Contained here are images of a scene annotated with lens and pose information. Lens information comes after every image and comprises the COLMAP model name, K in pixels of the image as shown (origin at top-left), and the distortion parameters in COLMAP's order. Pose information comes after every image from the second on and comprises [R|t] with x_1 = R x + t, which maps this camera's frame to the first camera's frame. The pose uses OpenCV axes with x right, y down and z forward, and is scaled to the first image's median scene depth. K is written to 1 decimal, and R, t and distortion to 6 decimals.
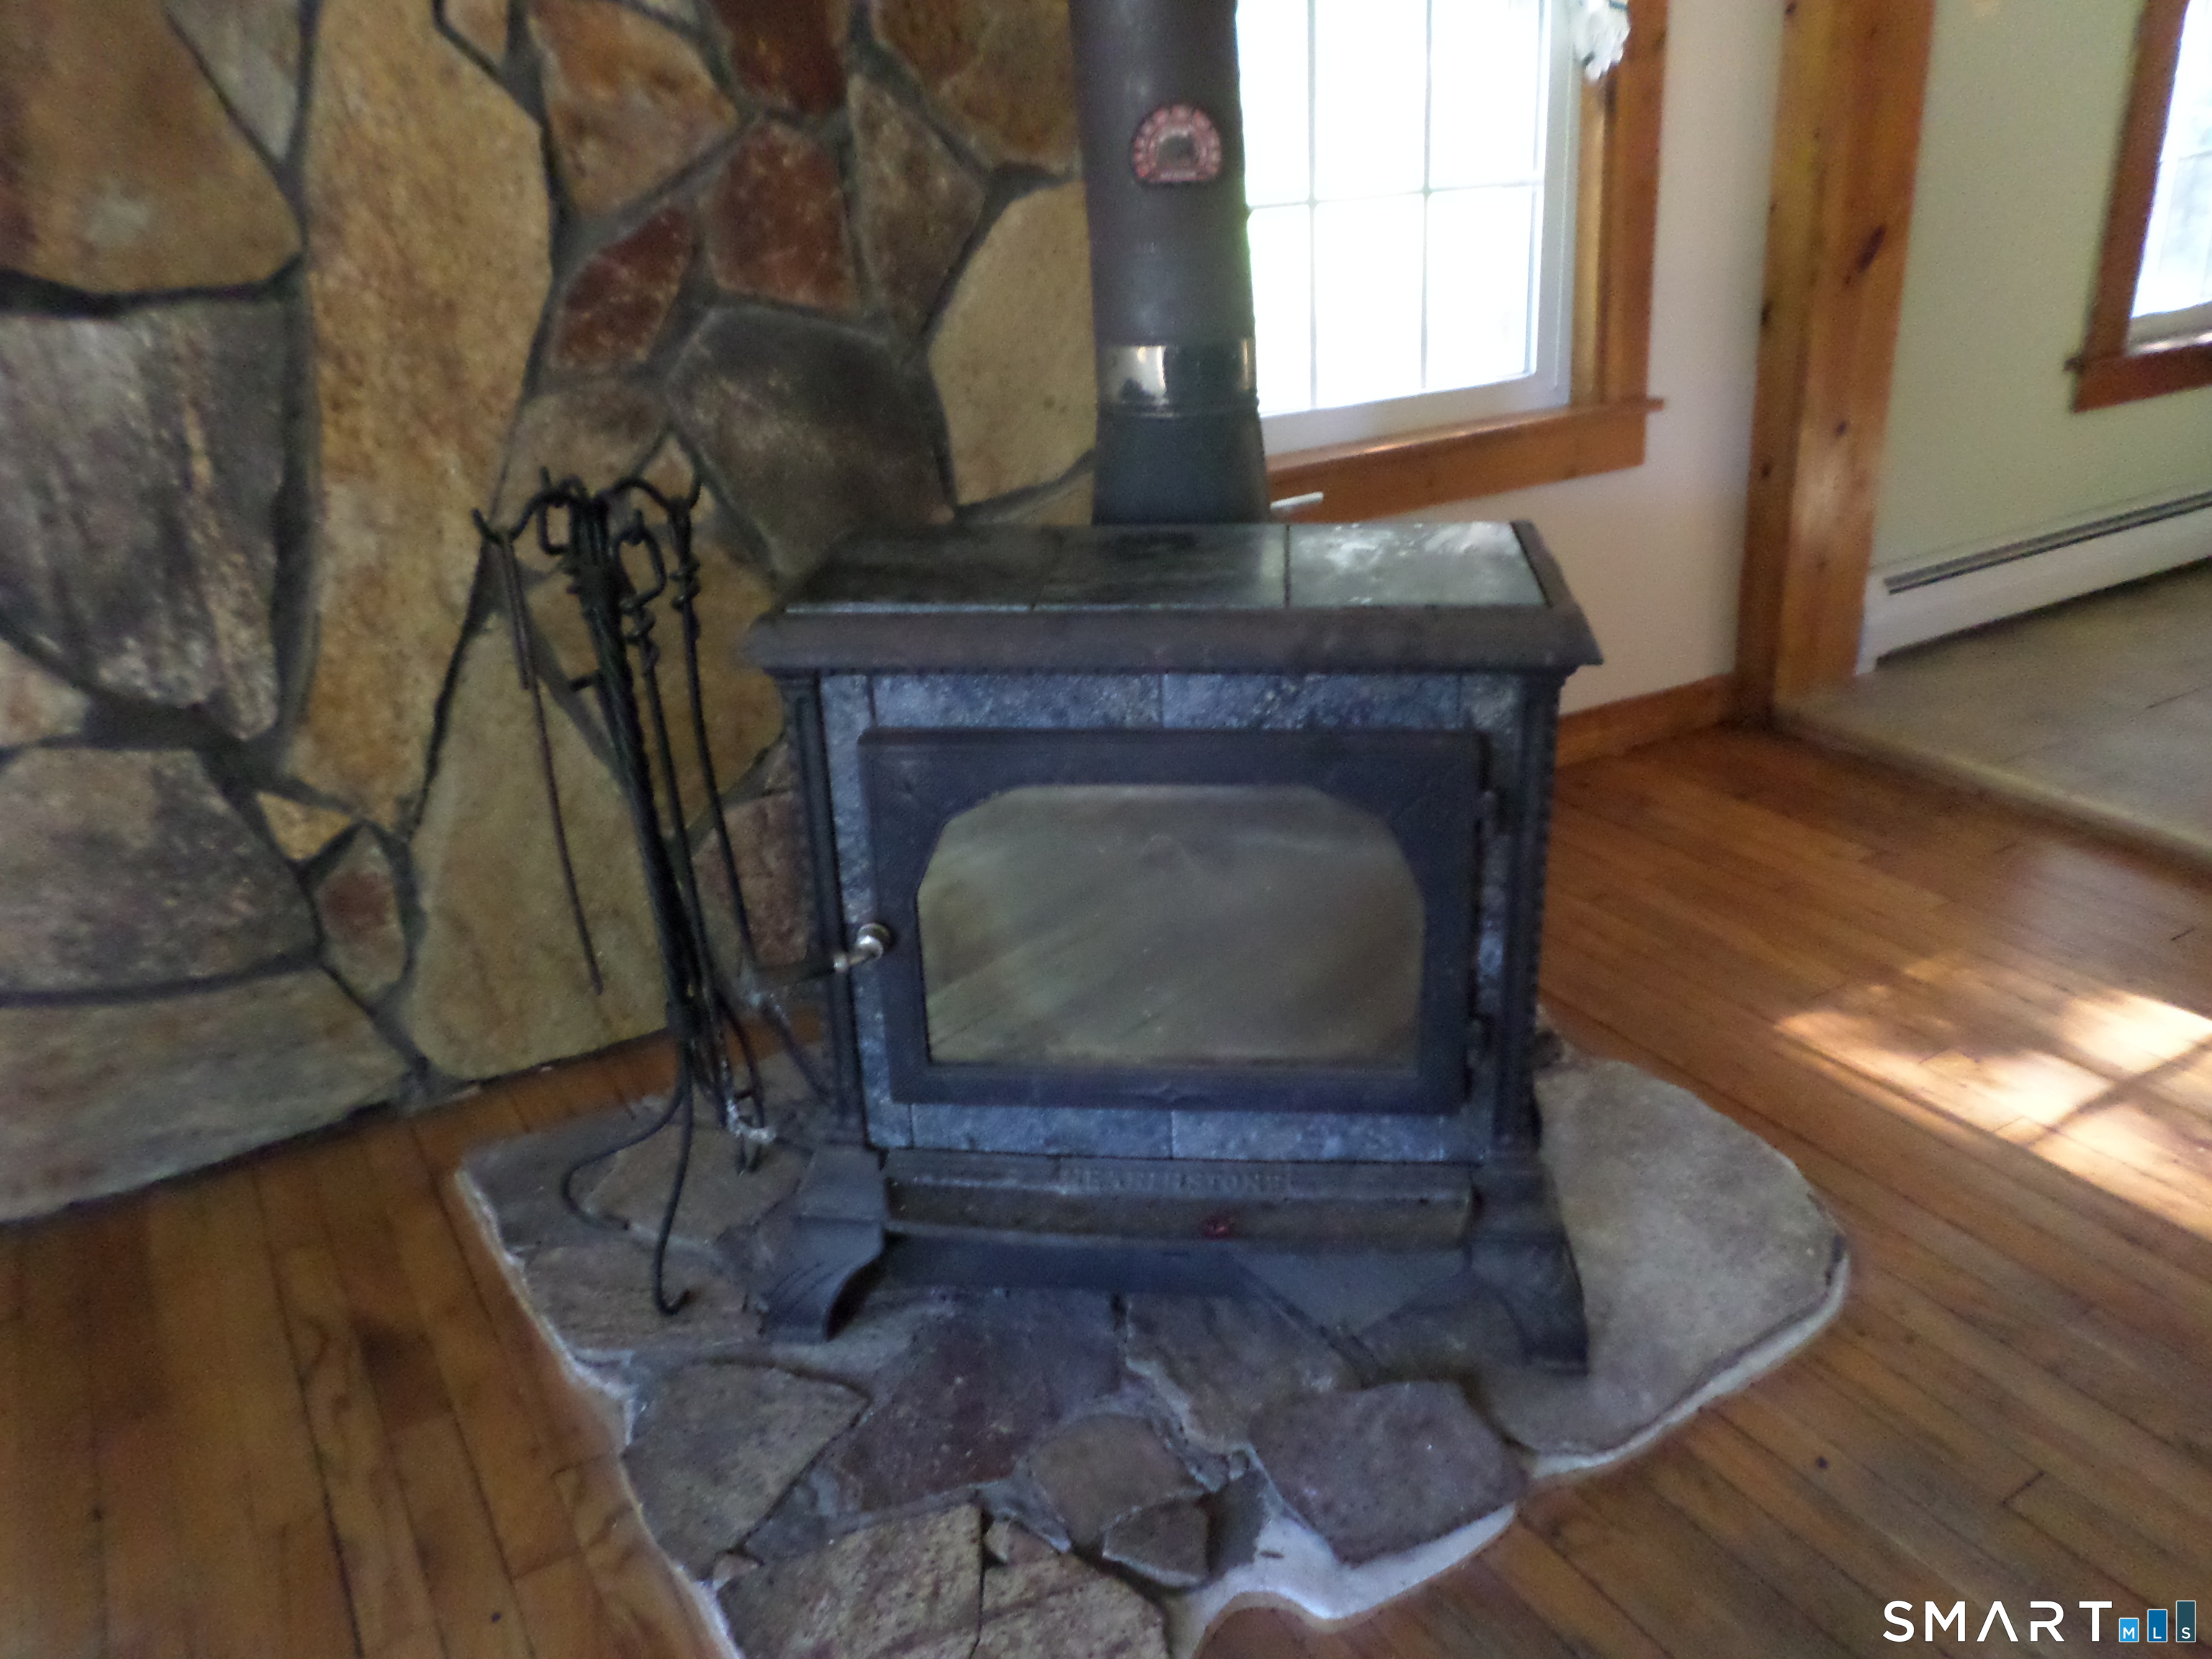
lens RADIAL K [[1715.4, 0, 1112.7], [0, 1715.4, 835.2], [0, 0, 1]] dist [0.000951, -0.003394]
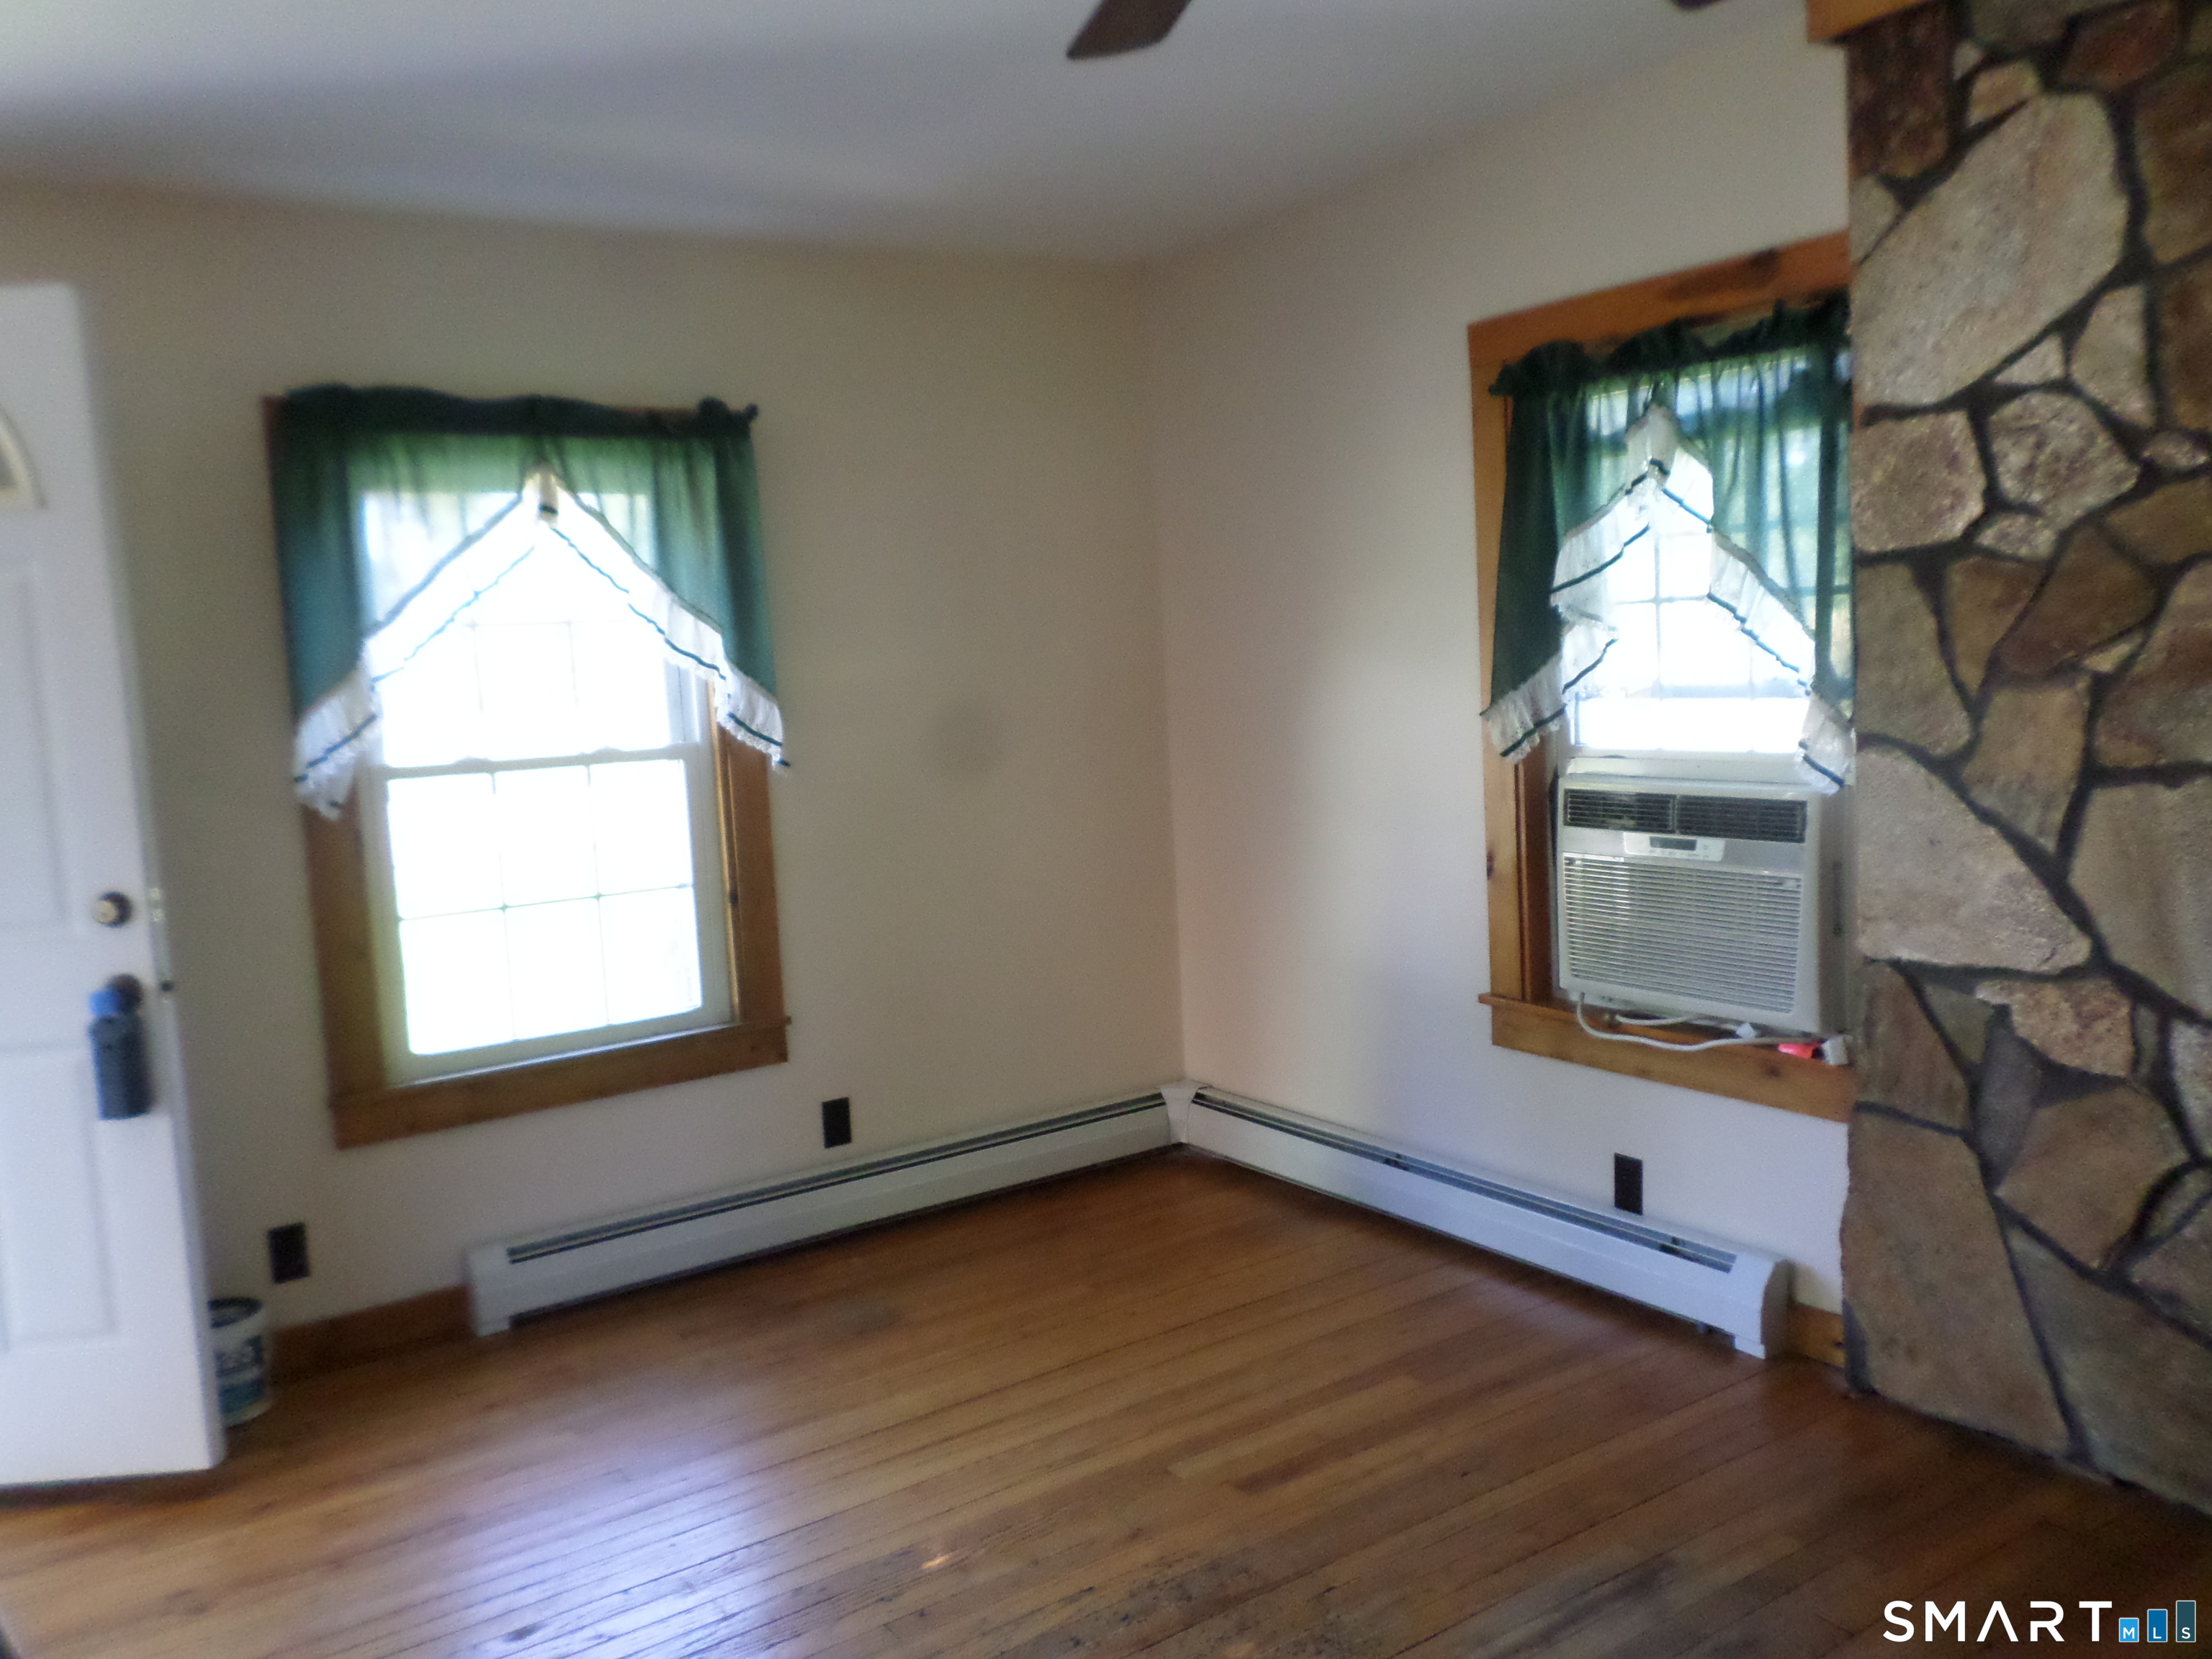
lens RADIAL K [[1737.7, 0, 1110.1], [0, 1737.7, 828.0], [0, 0, 1]] dist [0.014414, 0.005046]
pose [[0.057650, 0.154347, -0.986333, 0.587148], [-0.357157, 0.925778, 0.123996, -0.135529], [0.932264, 0.345127, 0.108498, -0.086595]]
